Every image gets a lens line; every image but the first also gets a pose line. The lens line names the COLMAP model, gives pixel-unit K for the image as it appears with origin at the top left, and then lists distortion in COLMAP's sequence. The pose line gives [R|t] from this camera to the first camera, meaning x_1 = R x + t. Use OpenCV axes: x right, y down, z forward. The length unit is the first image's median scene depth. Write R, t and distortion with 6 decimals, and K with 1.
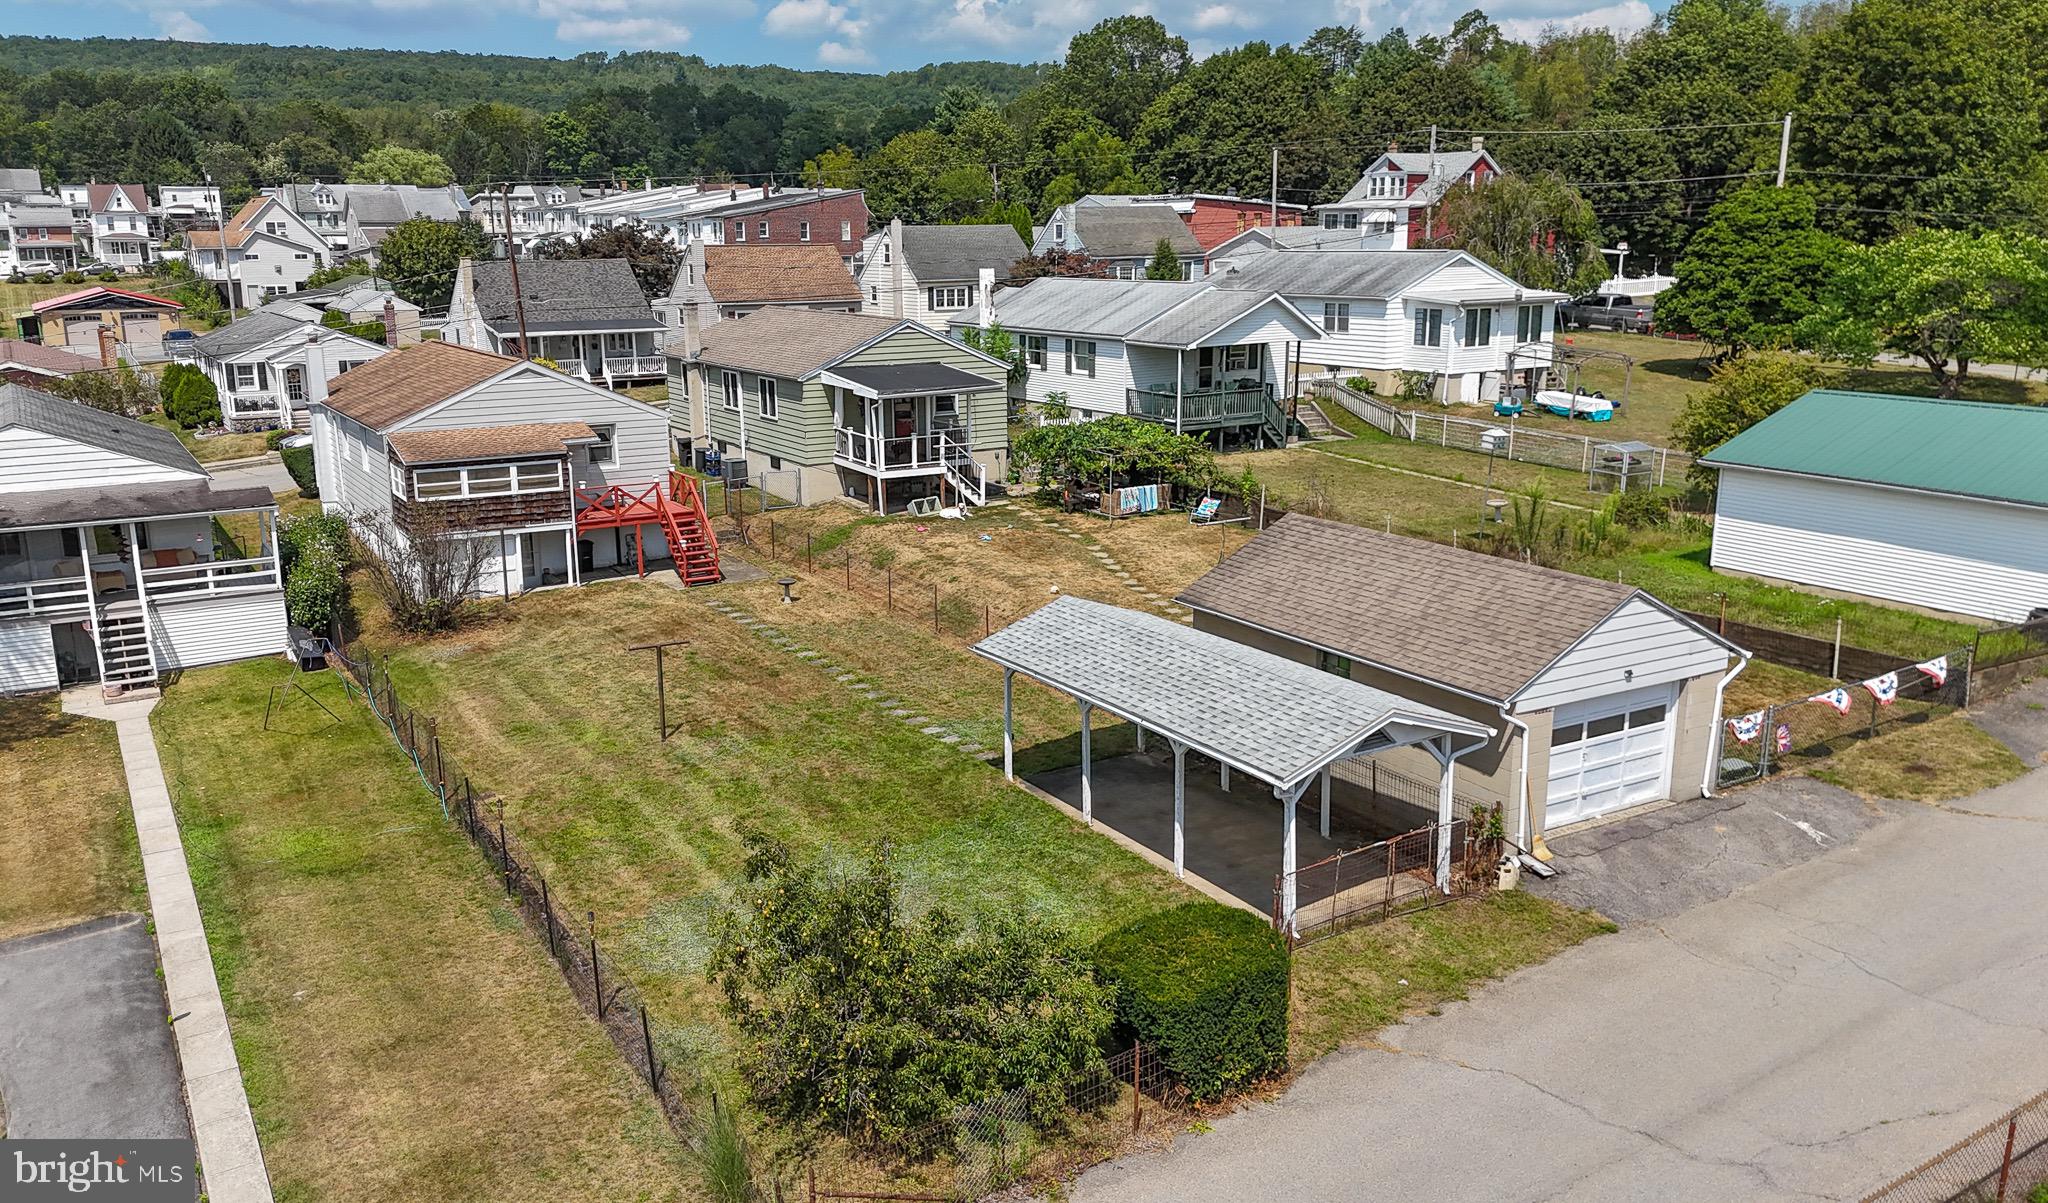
lens RADIAL K [[1574.7, 0, 973.6], [0, 1574.7, 570.8], [0, 0, 1]] dist [0.079399, -0.038093]
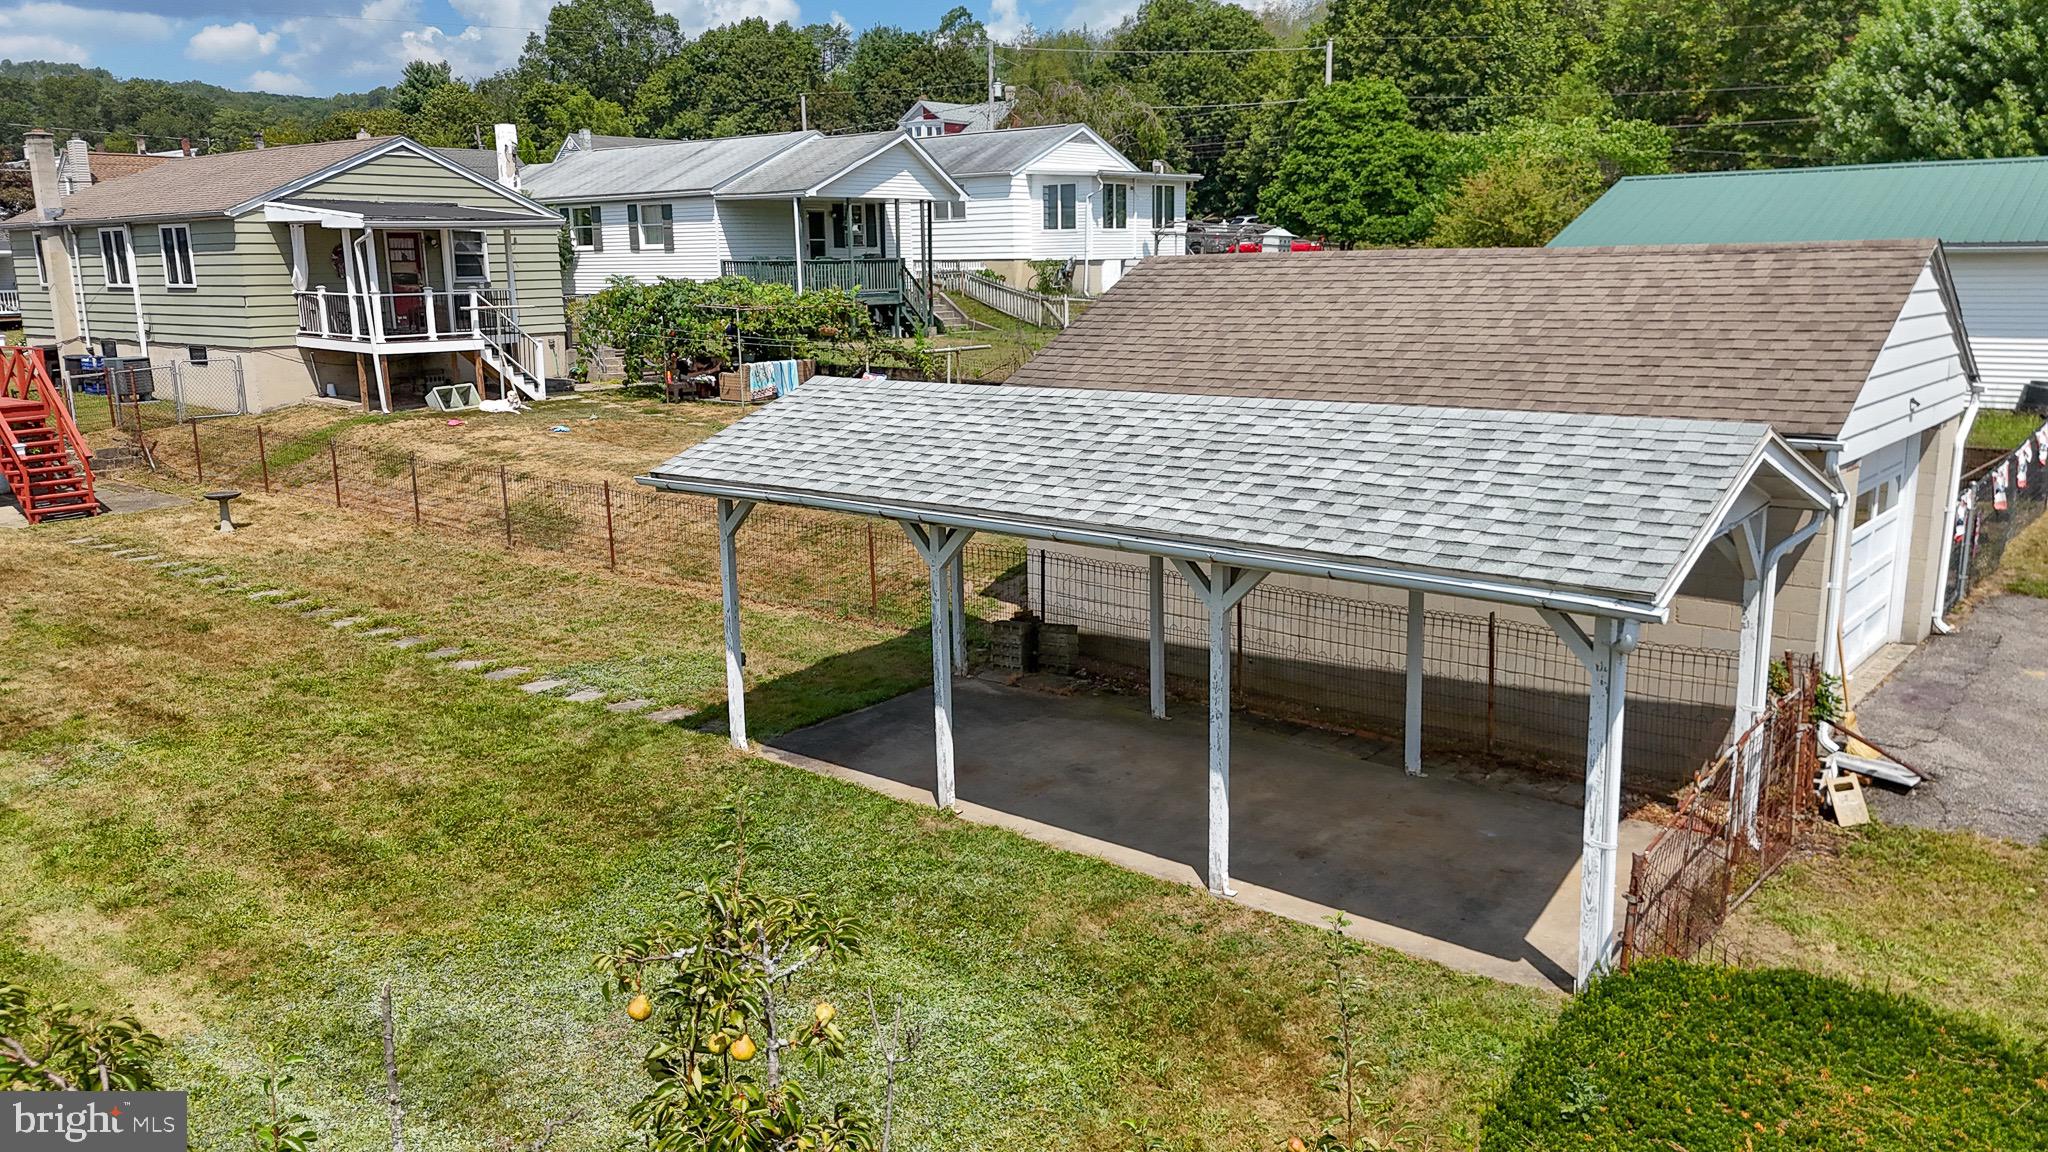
lens RADIAL K [[1521.0, 0, 1019.9], [0, 1521.0, 571.4], [0, 0, 1]] dist [0.042584, -0.035303]
pose [[0.938228, -0.072409, 0.338357, -0.030543], [0.076984, 0.997032, -0.000101, 0.050265], [-0.337345, 0.026143, 0.941018, 0.312711]]
